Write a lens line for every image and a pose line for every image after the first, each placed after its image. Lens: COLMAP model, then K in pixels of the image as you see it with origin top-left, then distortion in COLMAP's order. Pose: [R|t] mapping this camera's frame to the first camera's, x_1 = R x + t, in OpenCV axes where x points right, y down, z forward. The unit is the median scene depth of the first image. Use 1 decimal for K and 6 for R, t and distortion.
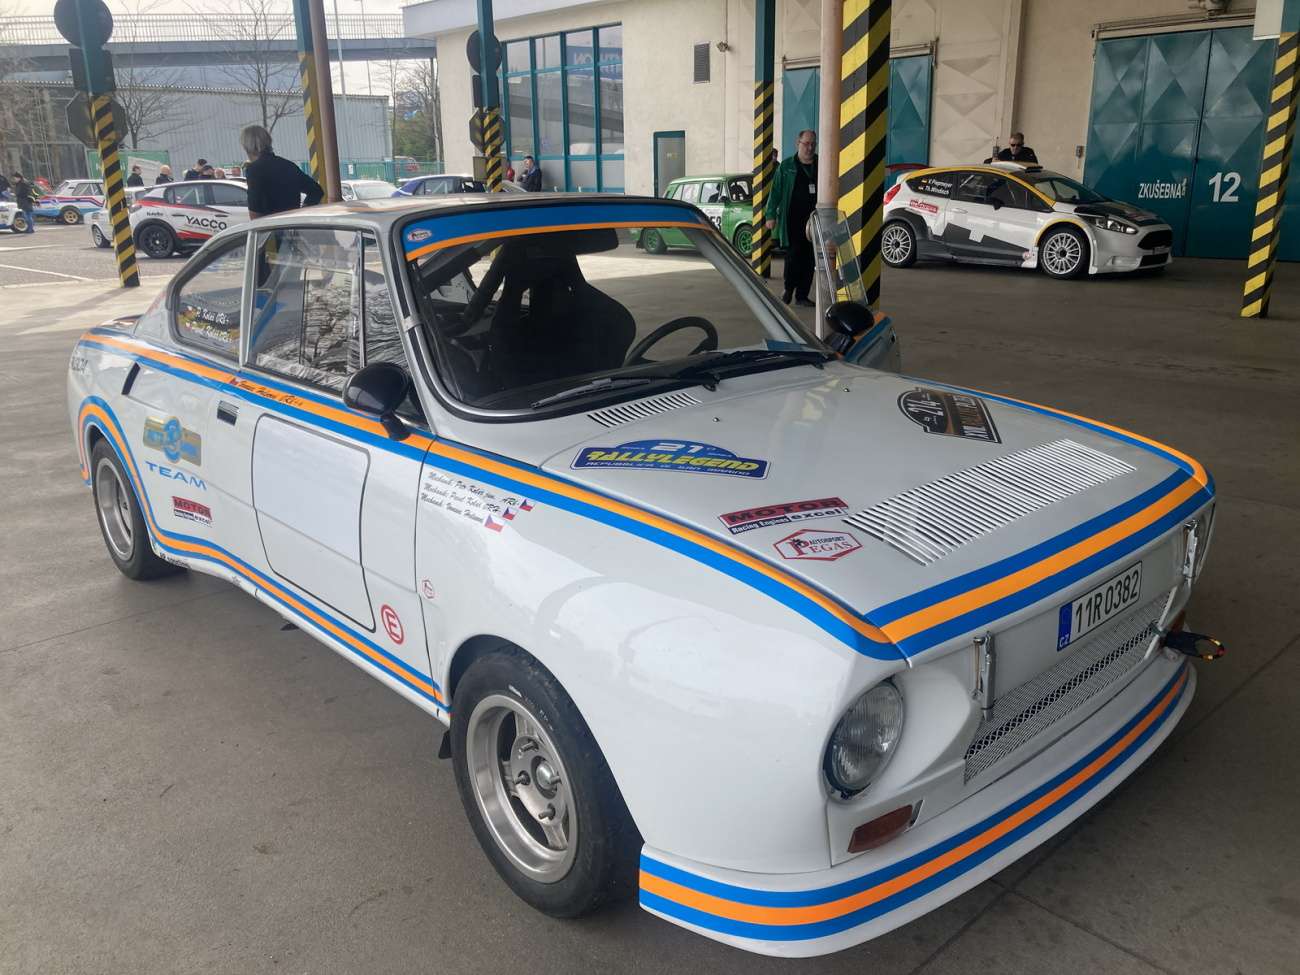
lens RADIAL K [[1059.4, 0, 654.9], [0, 1059.4, 489.2], [0, 0, 1]] dist [0.028629, -0.038286]
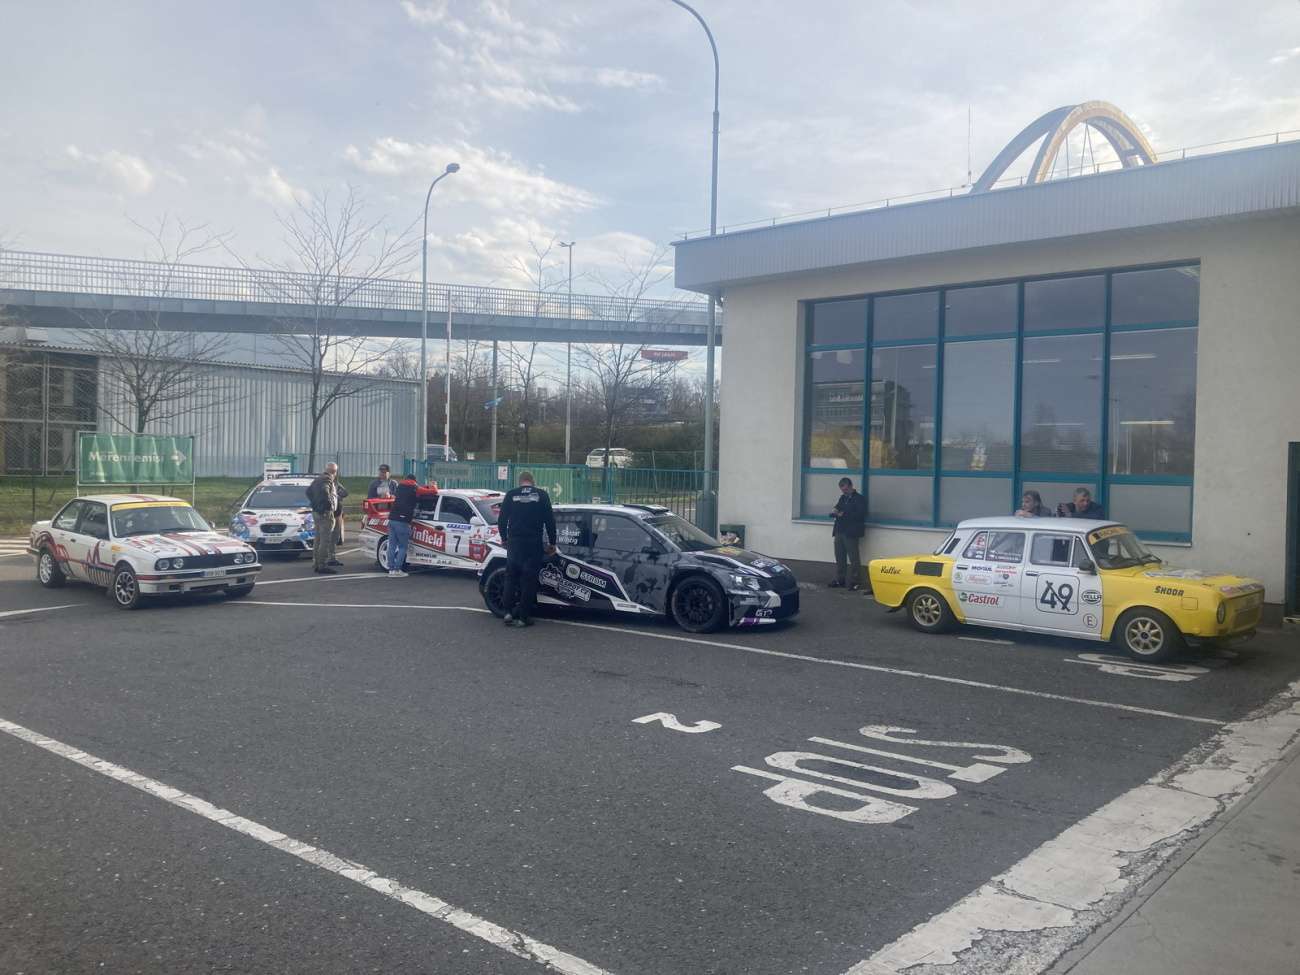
lens RADIAL K [[1059.4, 0, 659.4], [0, 1059.4, 486.2], [0, 0, 1]] dist [0.028629, -0.038286]
pose [[0.993037, 0.031554, 0.113501, -0.374407], [0.000407, 0.962535, -0.271156, -0.151270], [-0.117805, 0.269314, 0.955820, 0.479169]]
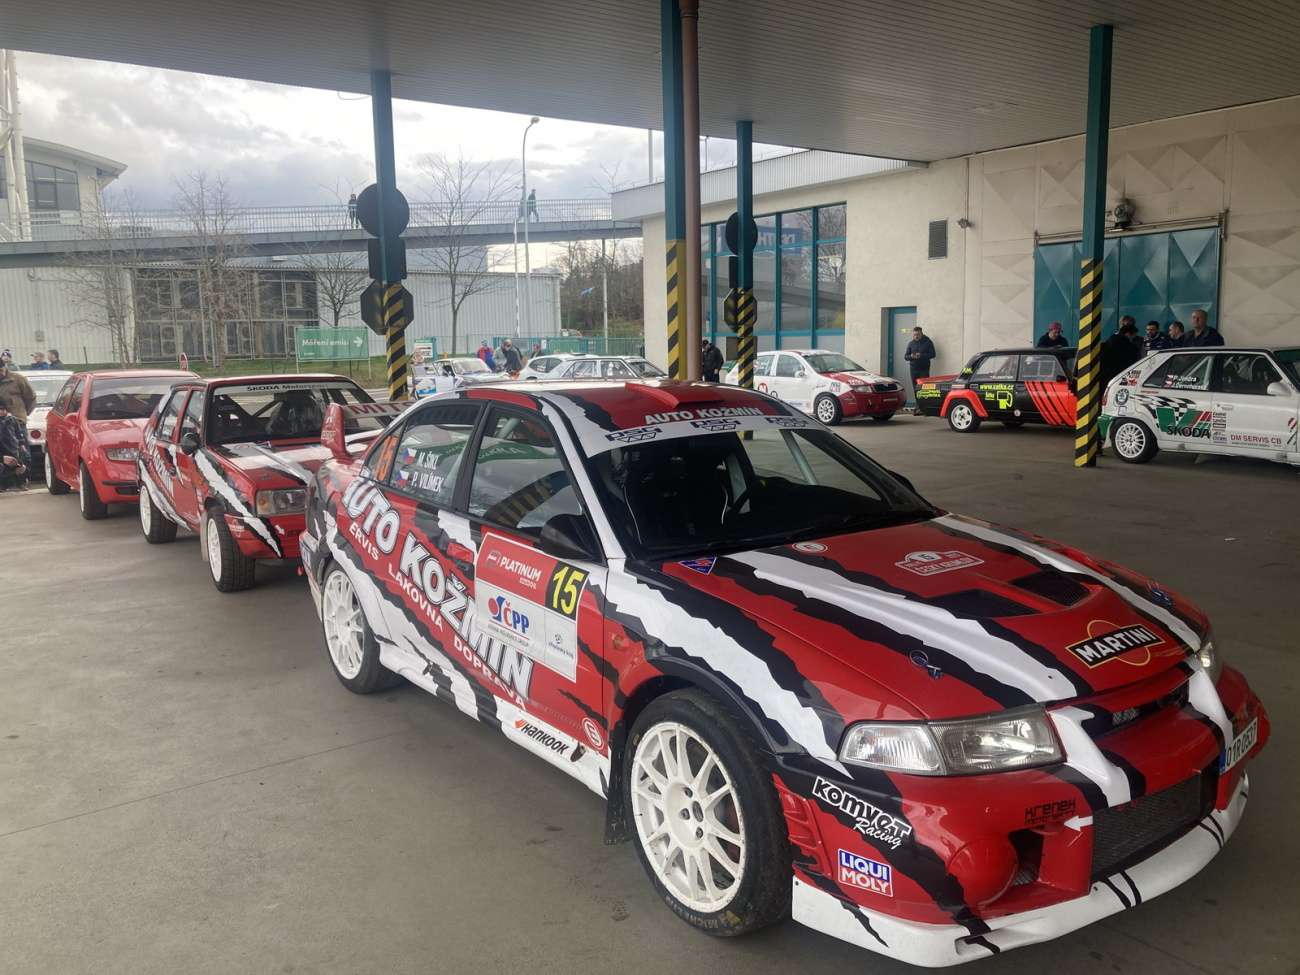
lens RADIAL K [[1059.4, 0, 638.5], [0, 1059.4, 494.2], [0, 0, 1]] dist [0.028629, -0.038286]
pose [[0.992255, 0.011726, -0.123661, -0.098352], [-0.029454, 0.989353, -0.142527, -0.022187], [0.120673, 0.145066, 0.982036, 0.043463]]
